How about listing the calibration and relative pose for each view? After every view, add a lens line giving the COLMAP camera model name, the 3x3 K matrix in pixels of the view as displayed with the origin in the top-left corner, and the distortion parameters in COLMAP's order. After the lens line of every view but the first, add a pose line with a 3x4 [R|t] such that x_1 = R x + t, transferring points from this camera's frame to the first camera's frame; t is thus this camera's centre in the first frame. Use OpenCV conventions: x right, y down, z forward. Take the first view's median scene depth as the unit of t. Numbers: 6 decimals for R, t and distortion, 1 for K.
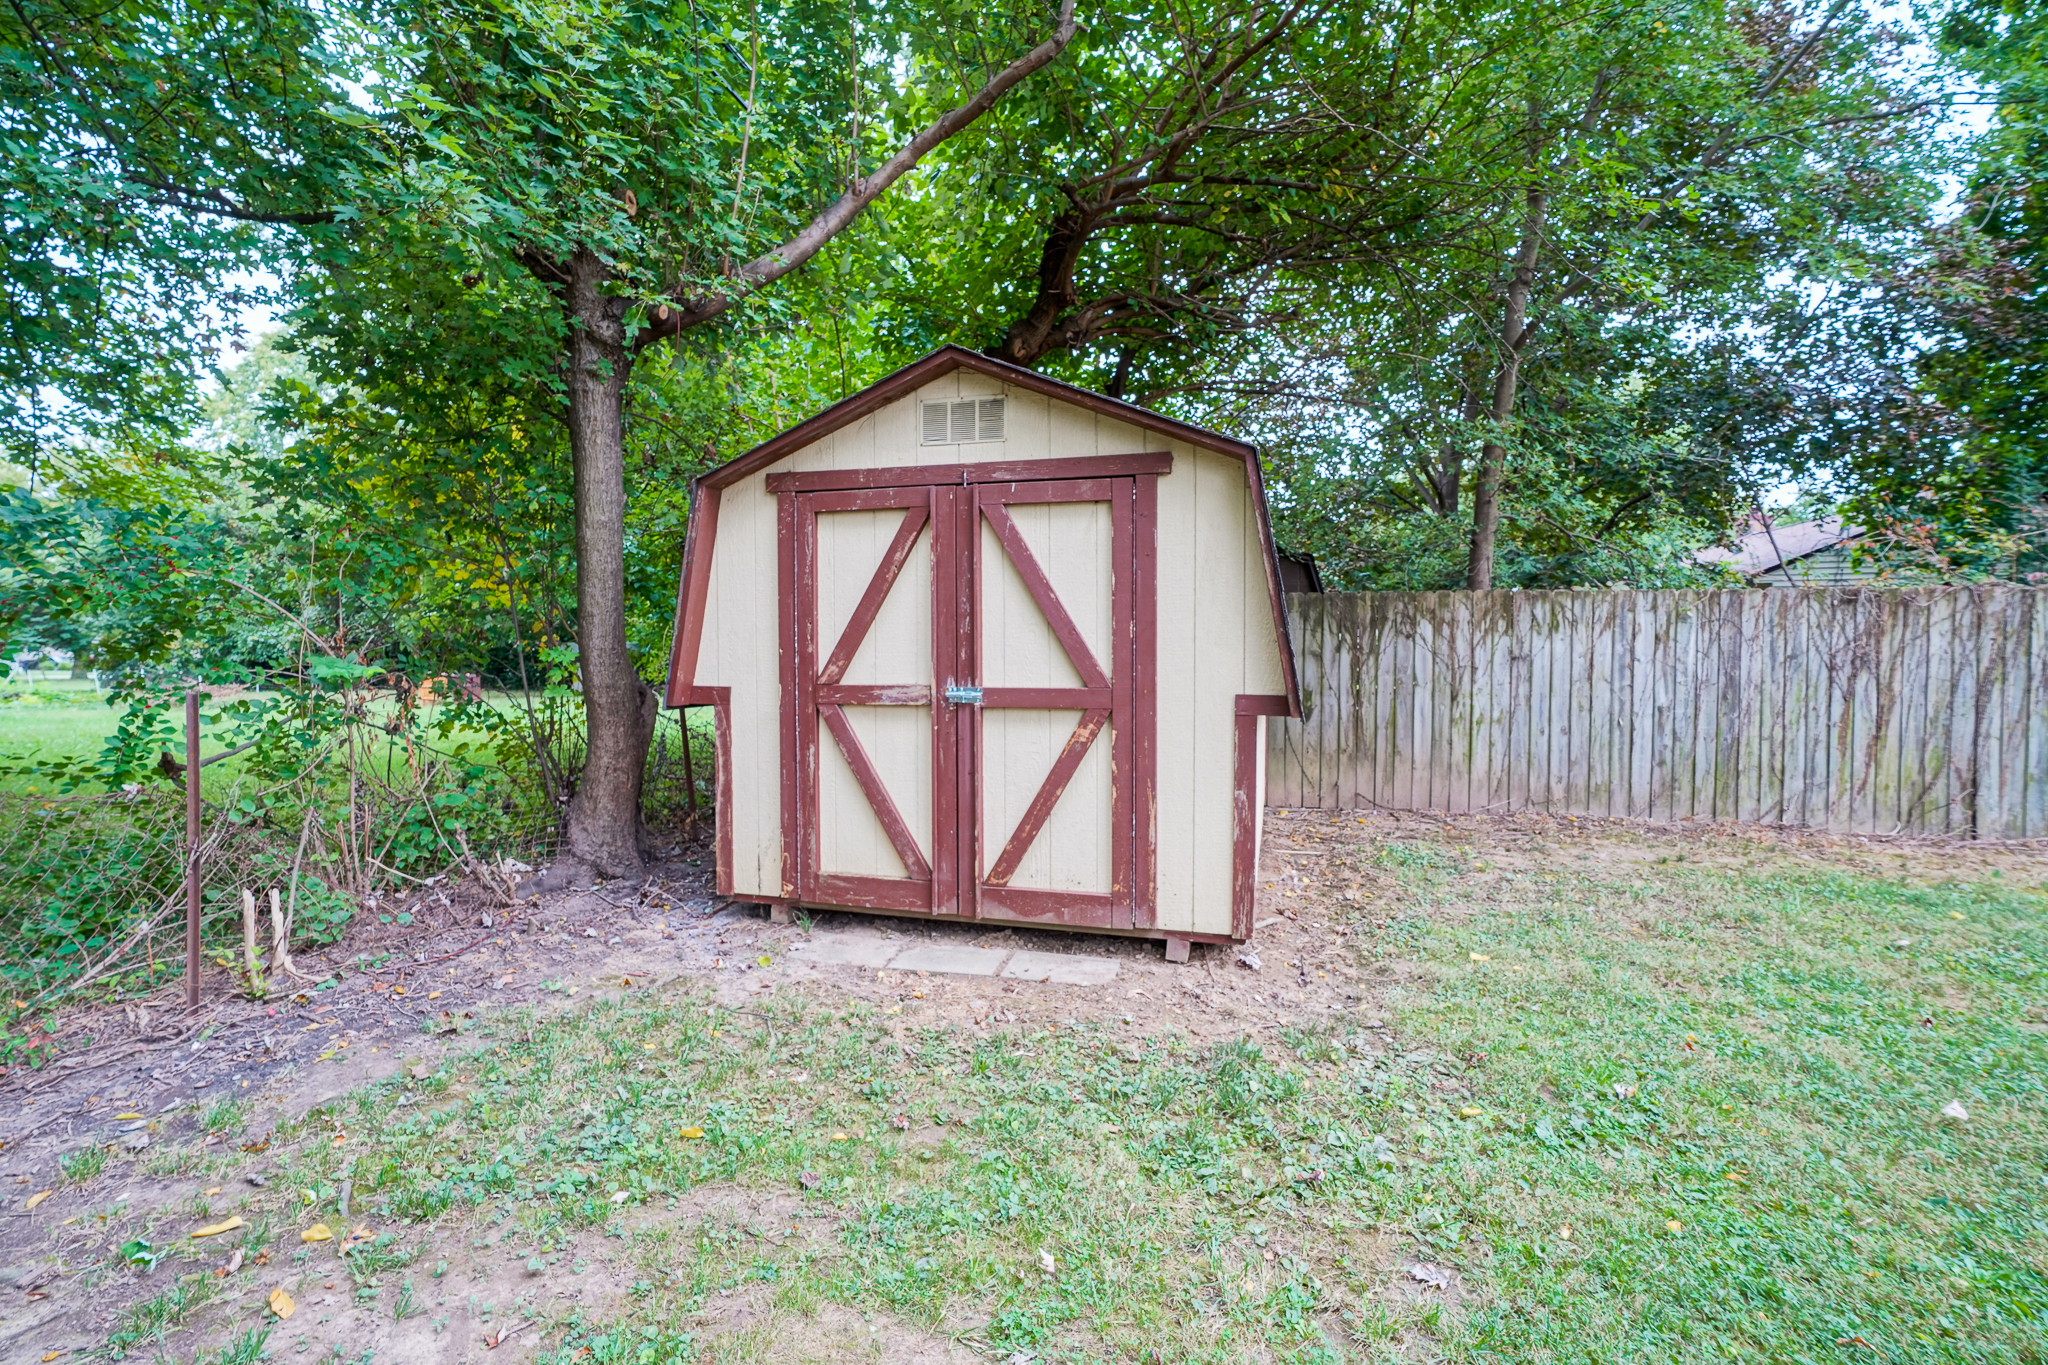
lens RADIAL K [[923.3, 0, 1024.7], [0, 923.3, 676.3], [0, 0, 1]] dist [-0.000971, -0.000123]
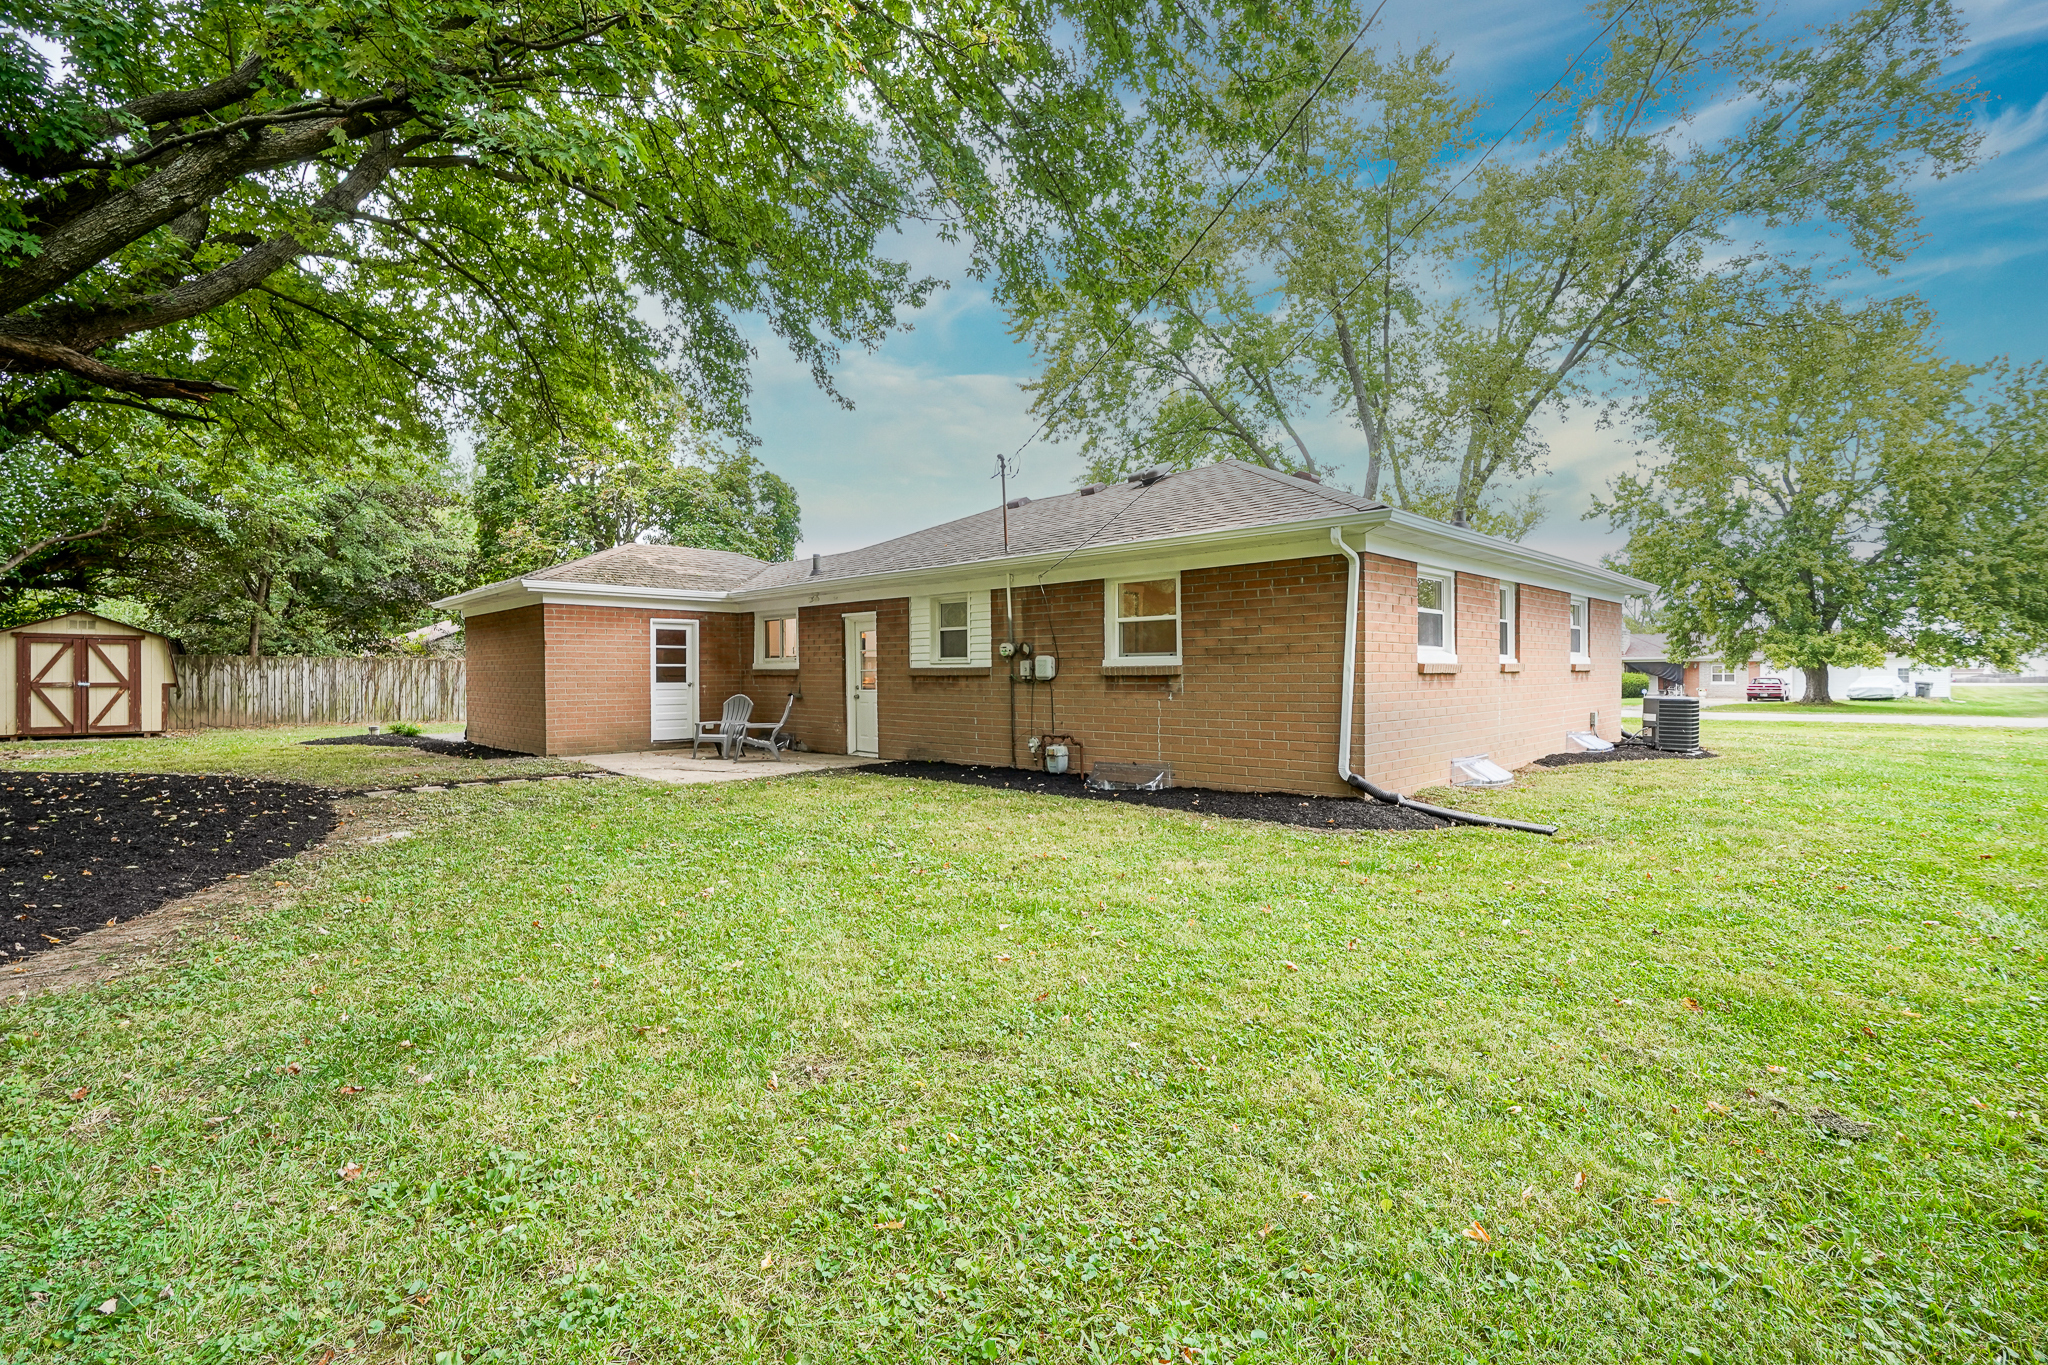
lens RADIAL K [[923.3, 0, 1024.7], [0, 923.3, 676.3], [0, 0, 1]] dist [-0.000971, -0.000123]
pose [[0.502076, -0.001553, 0.864822, -1.640115], [0.023727, 0.999647, -0.011979, 0.142571], [-0.864498, 0.026534, 0.501935, -5.214124]]
